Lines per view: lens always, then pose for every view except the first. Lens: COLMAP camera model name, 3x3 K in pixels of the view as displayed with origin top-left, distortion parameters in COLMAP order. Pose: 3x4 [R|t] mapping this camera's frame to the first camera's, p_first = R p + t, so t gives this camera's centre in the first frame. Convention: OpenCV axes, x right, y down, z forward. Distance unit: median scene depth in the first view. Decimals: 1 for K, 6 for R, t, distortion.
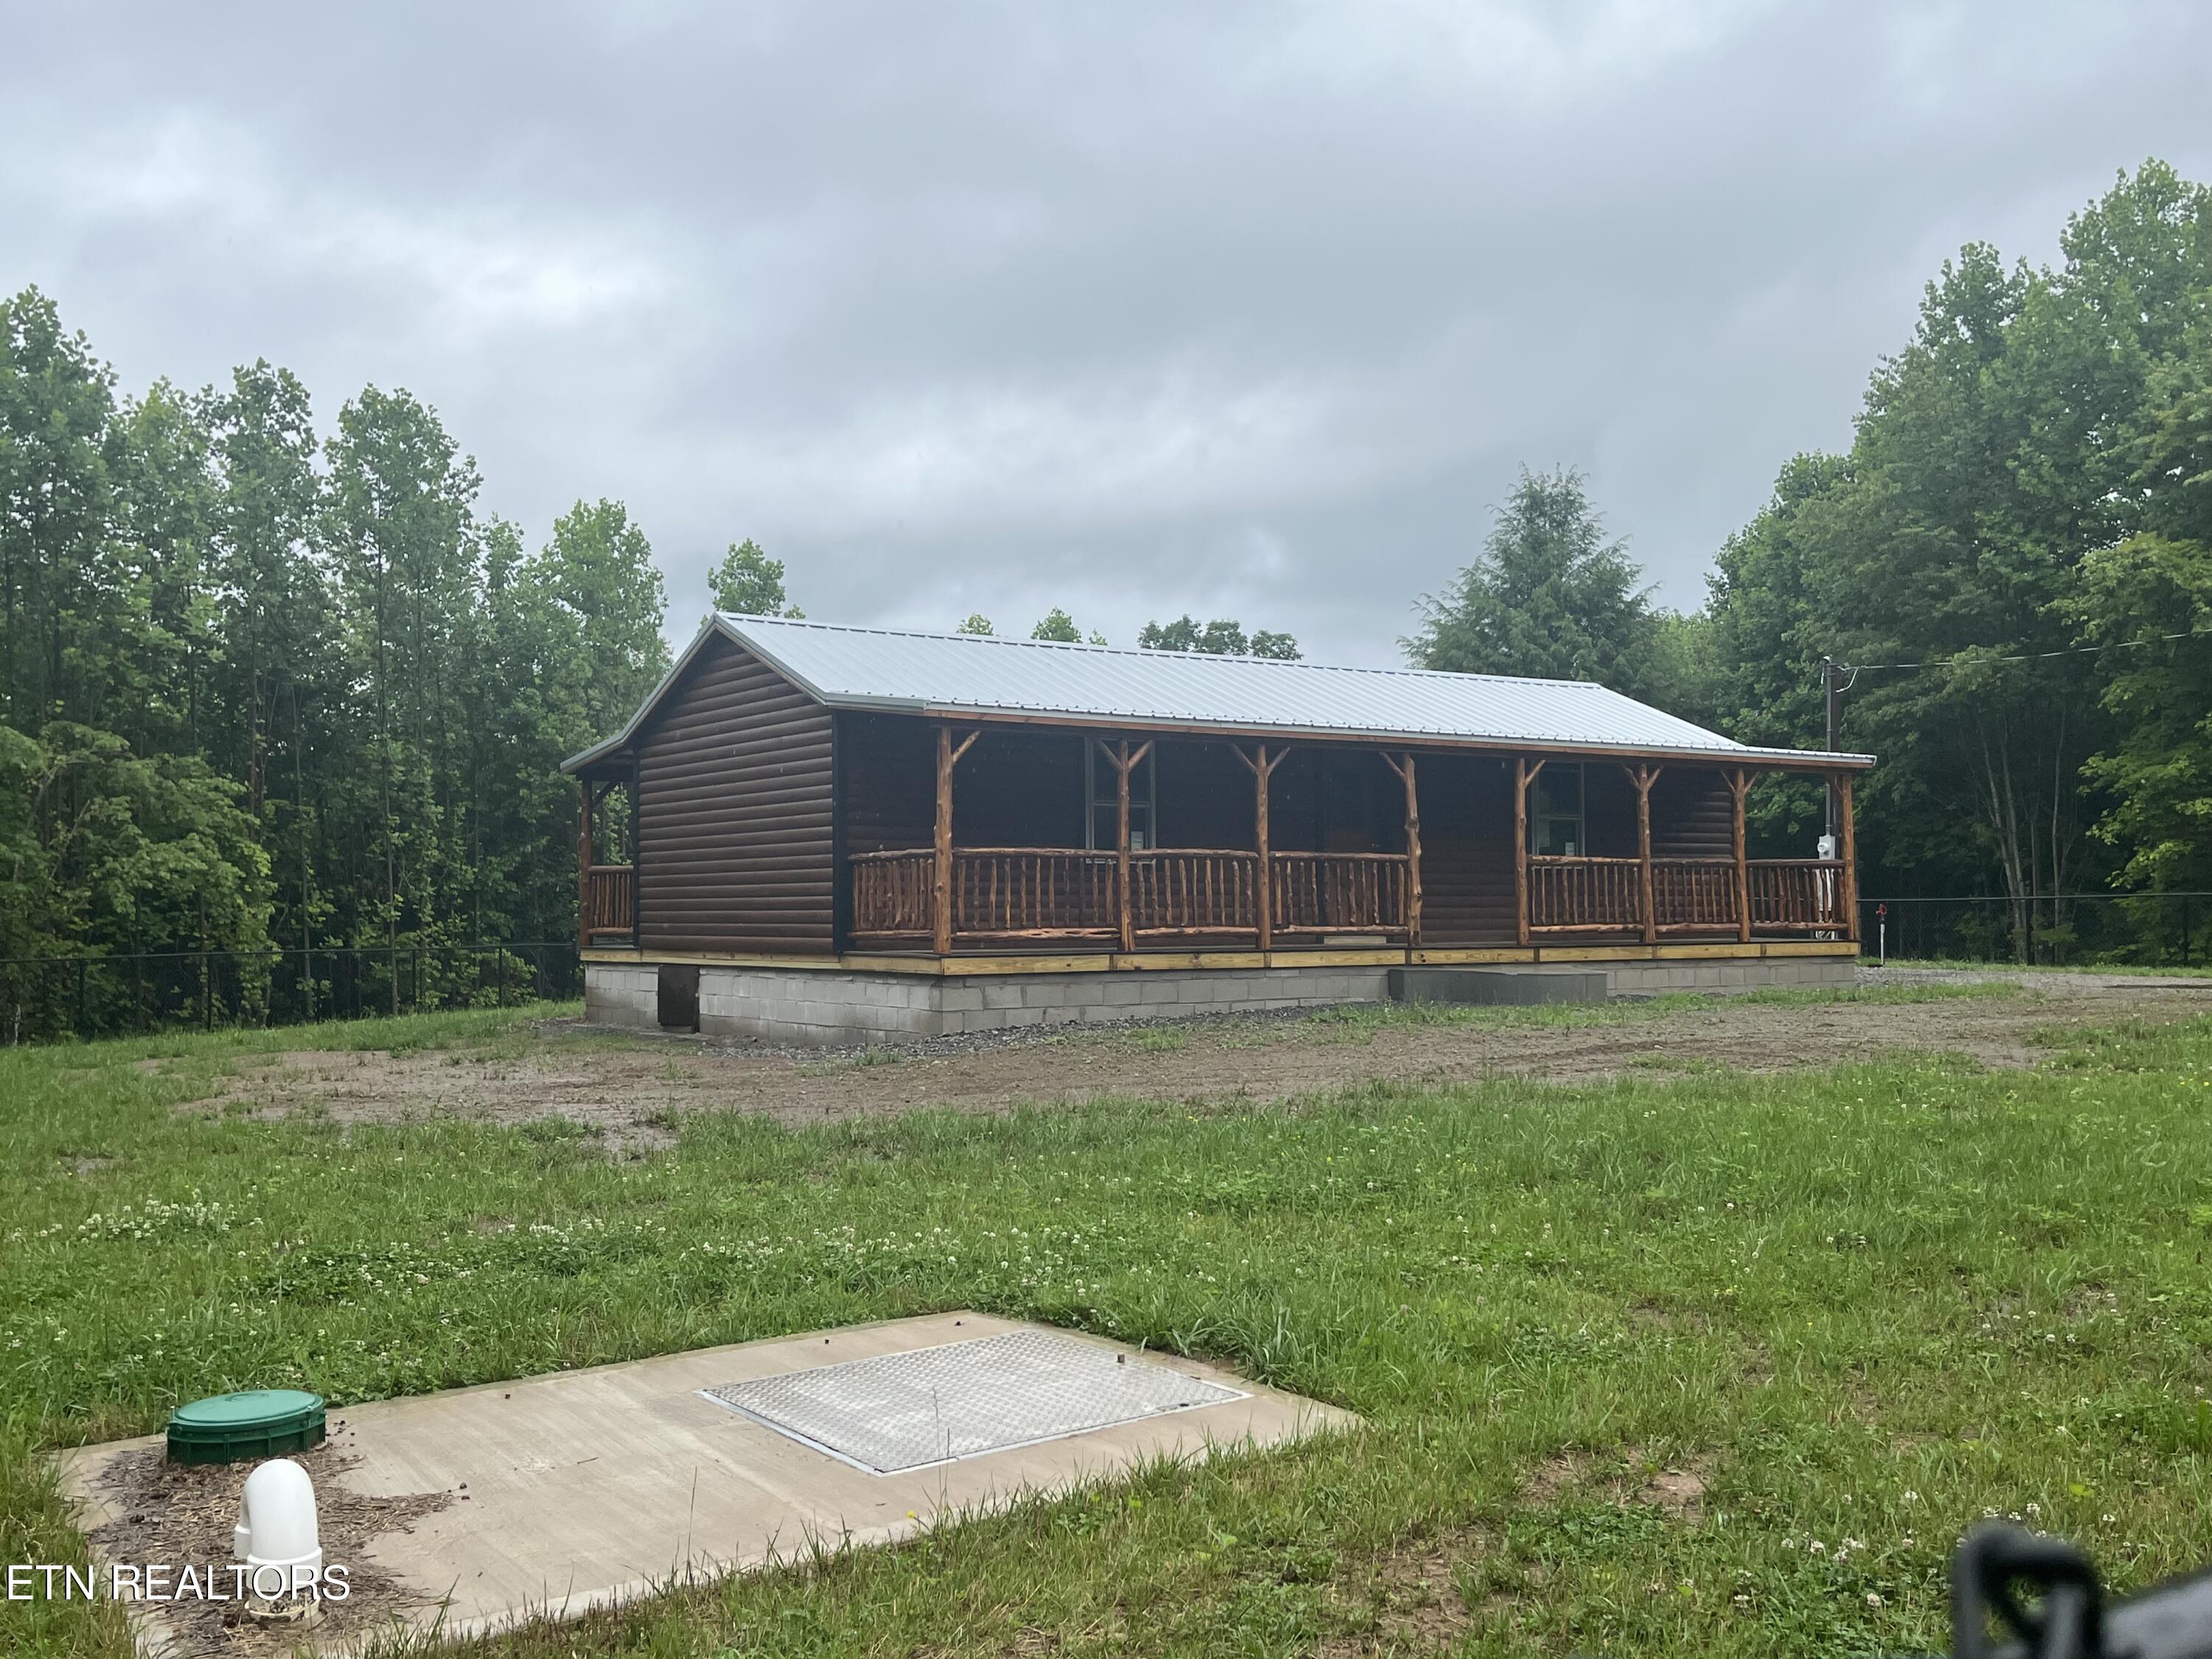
lens RADIAL K [[2105.6, 0, 1106.0], [0, 2105.6, 829.5], [0, 0, 1]] dist [0.011785, 0.082549]
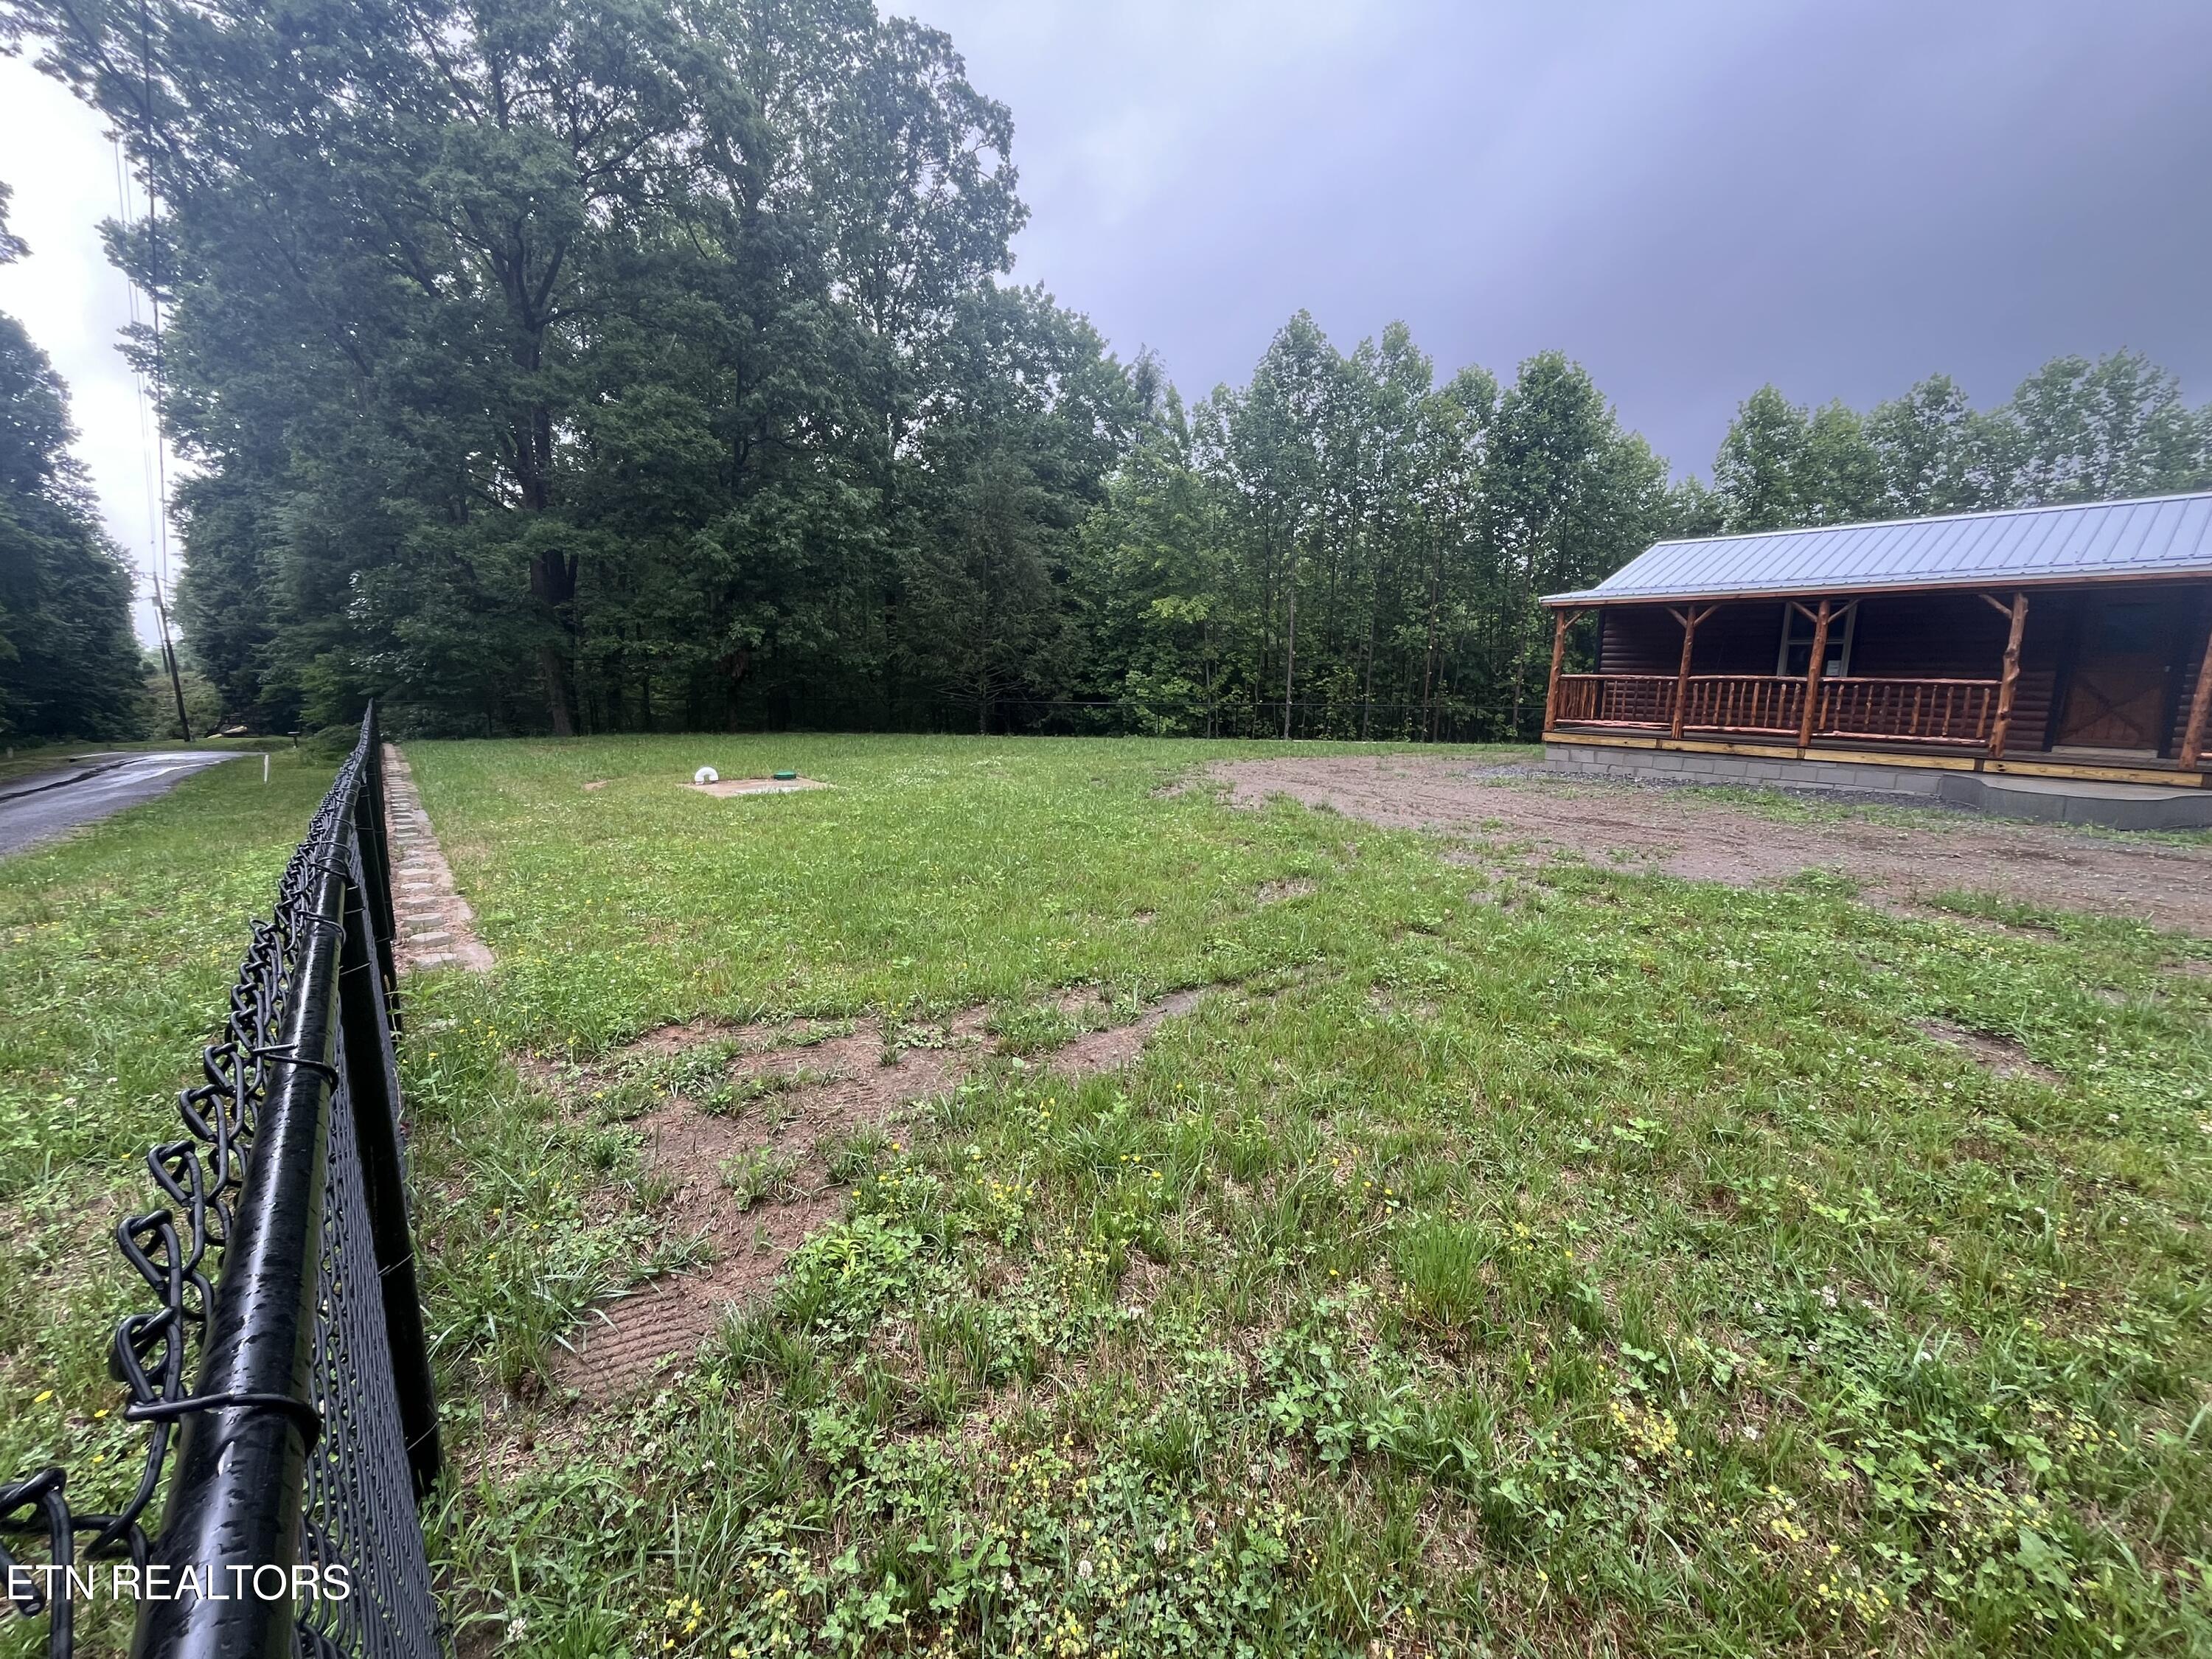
lens RADIAL K [[909.5, 0, 1106.0], [0, 909.5, 829.5], [0, 0, 1]] dist [-0.000216, -0.000065]
pose [[0.062525, 0.174427, -0.982683, 0.556508], [0.021468, 0.984147, 0.176053, -0.005776], [0.997812, -0.032103, 0.057789, 0.403358]]
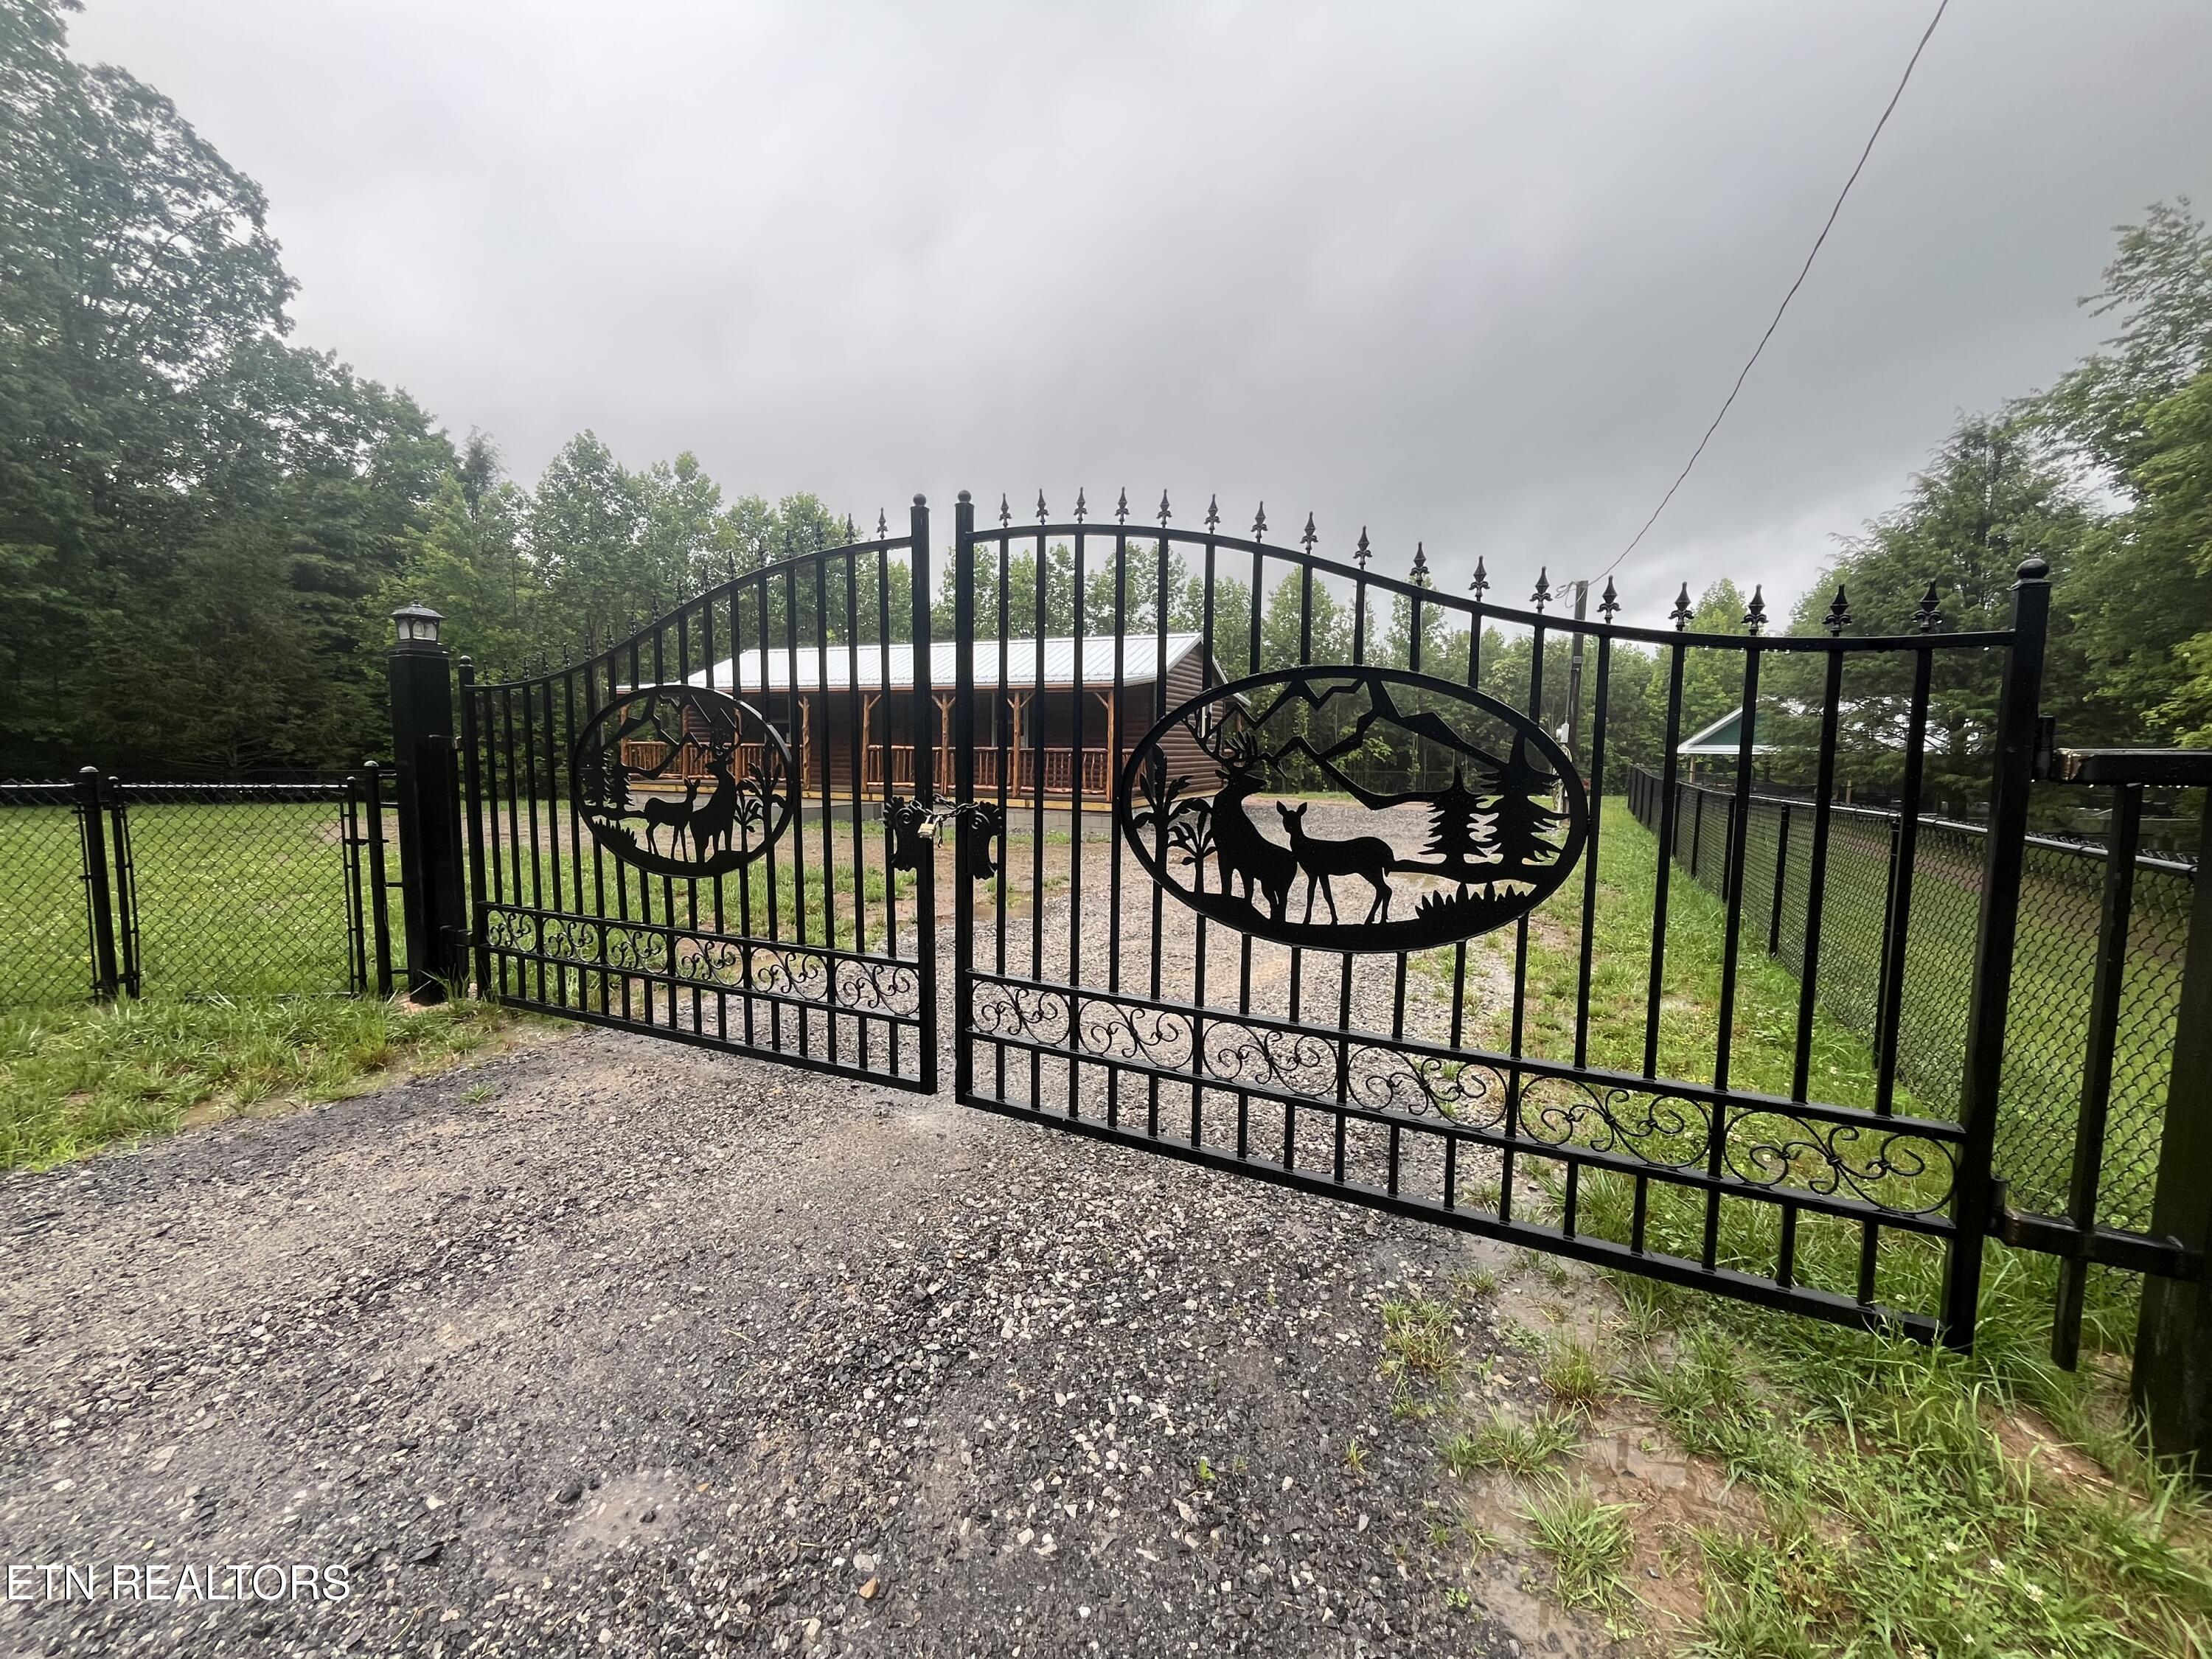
lens RADIAL K [[909.5, 0, 1106.0], [0, 909.5, 829.5], [0, 0, 1]] dist [-0.000216, -0.000065]
pose [[0.523589, 0.085207, -0.847700, 0.704531], [0.011762, 0.994169, 0.107194, -0.003205], [0.851890, -0.066096, 0.519533, 0.515073]]
